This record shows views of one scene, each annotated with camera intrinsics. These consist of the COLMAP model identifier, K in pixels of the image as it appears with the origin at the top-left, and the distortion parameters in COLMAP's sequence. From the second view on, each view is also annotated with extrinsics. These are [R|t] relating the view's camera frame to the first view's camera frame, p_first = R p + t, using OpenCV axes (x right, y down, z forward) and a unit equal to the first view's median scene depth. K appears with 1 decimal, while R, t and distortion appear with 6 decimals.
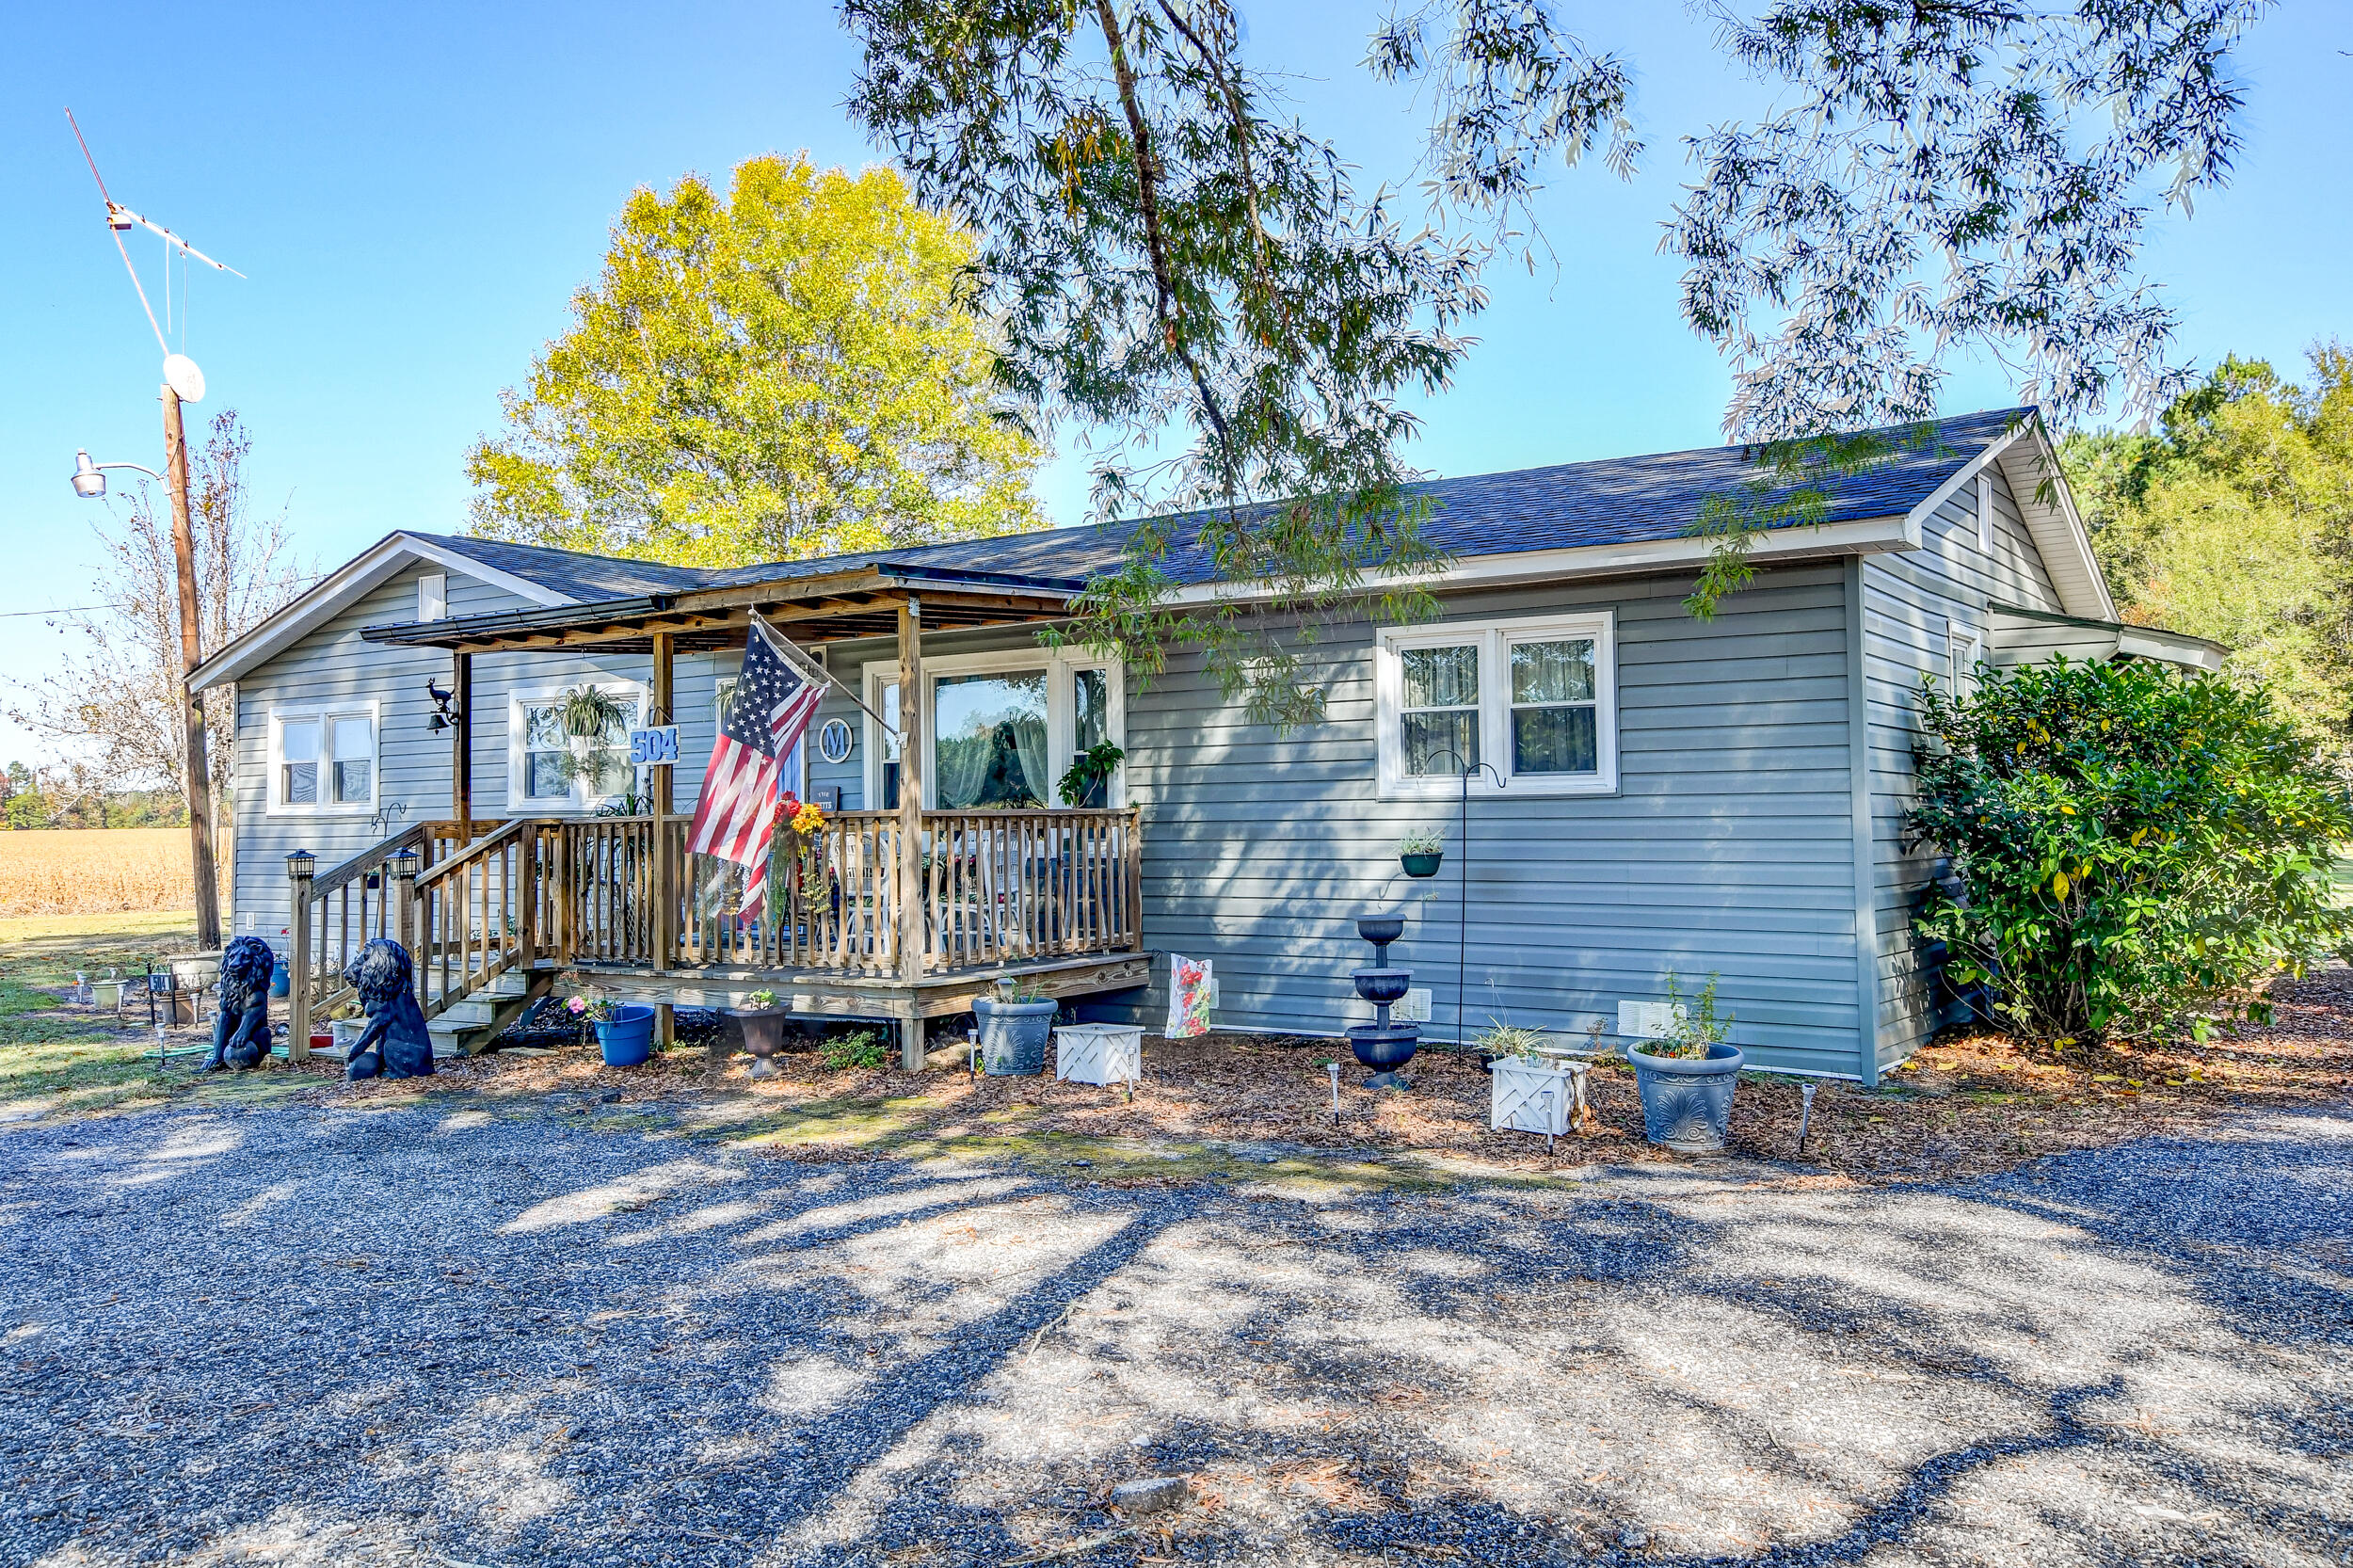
lens RADIAL K [[1794.7, 0, 1189.0], [0, 1794.7, 772.2], [0, 0, 1]] dist [0.043526, -0.000526]
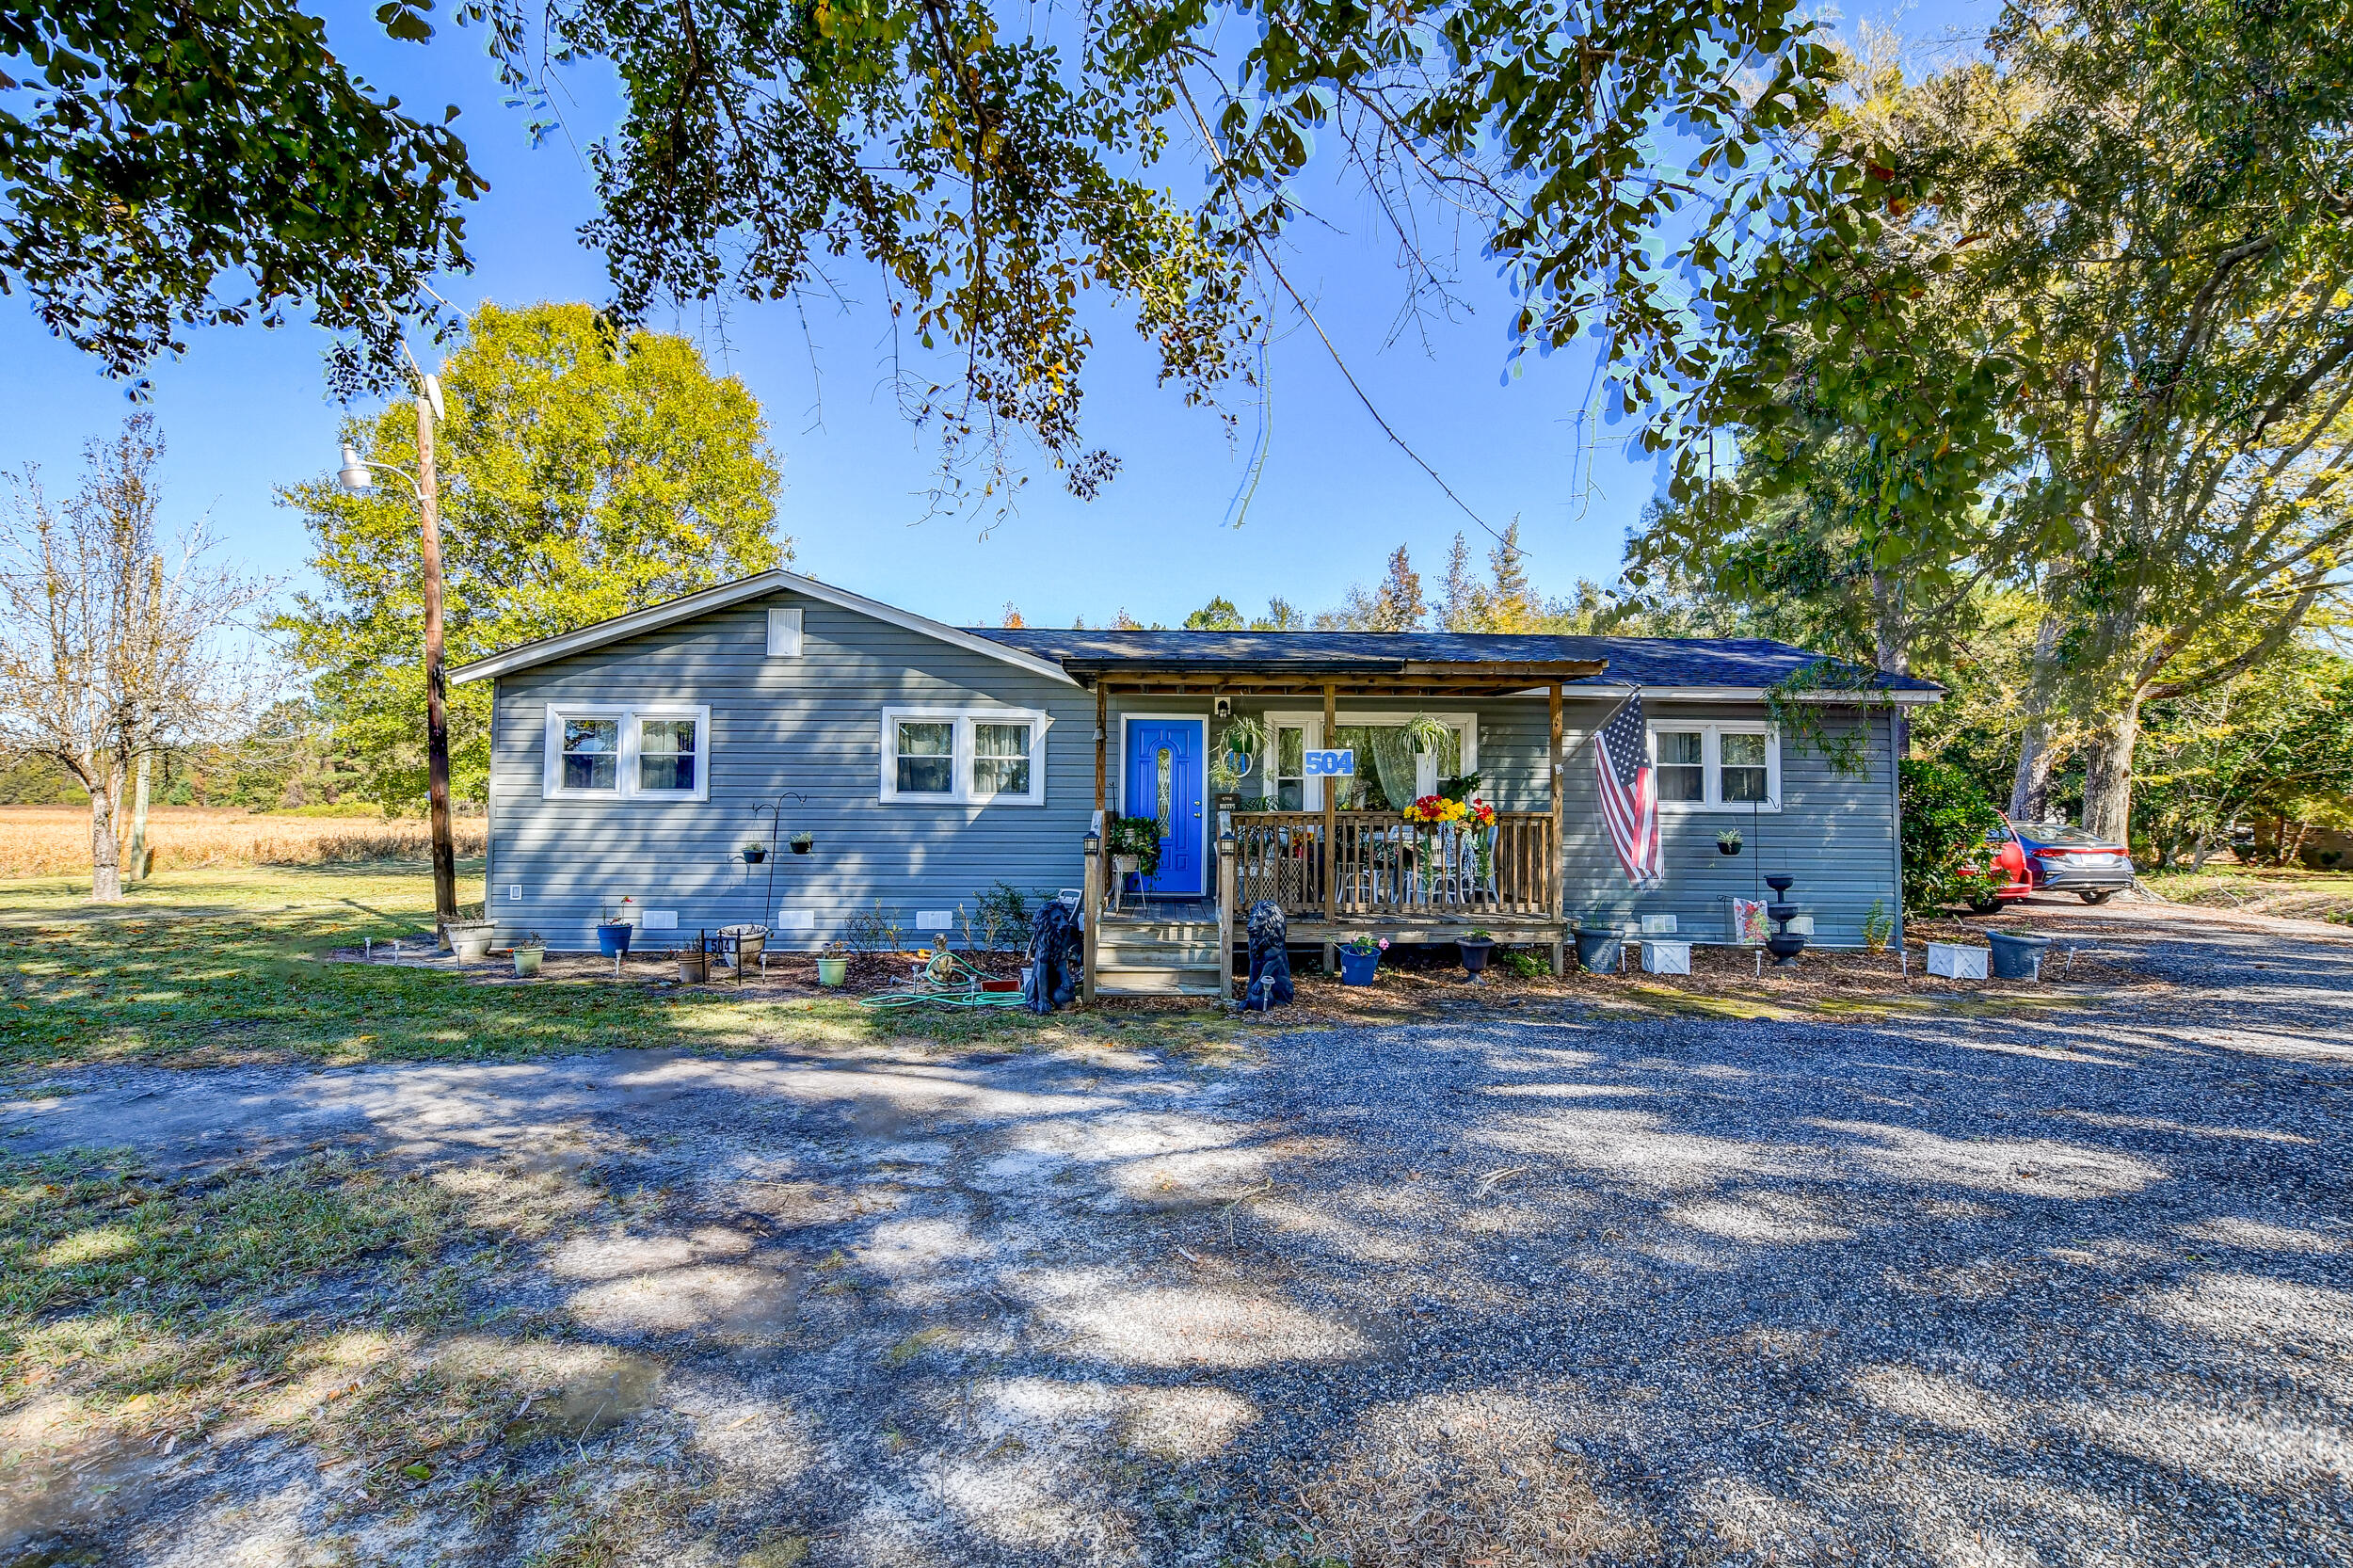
lens RADIAL K [[1040.3, 0, 1202.4], [0, 1040.3, 778.7], [0, 0, 1]] dist [0.001452, 0.001114]
pose [[0.829601, 0.041955, 0.556778, -0.880463], [-0.034090, 0.999119, -0.024491, 0.022825], [-0.557315, 0.001337, 0.830300, 0.380313]]
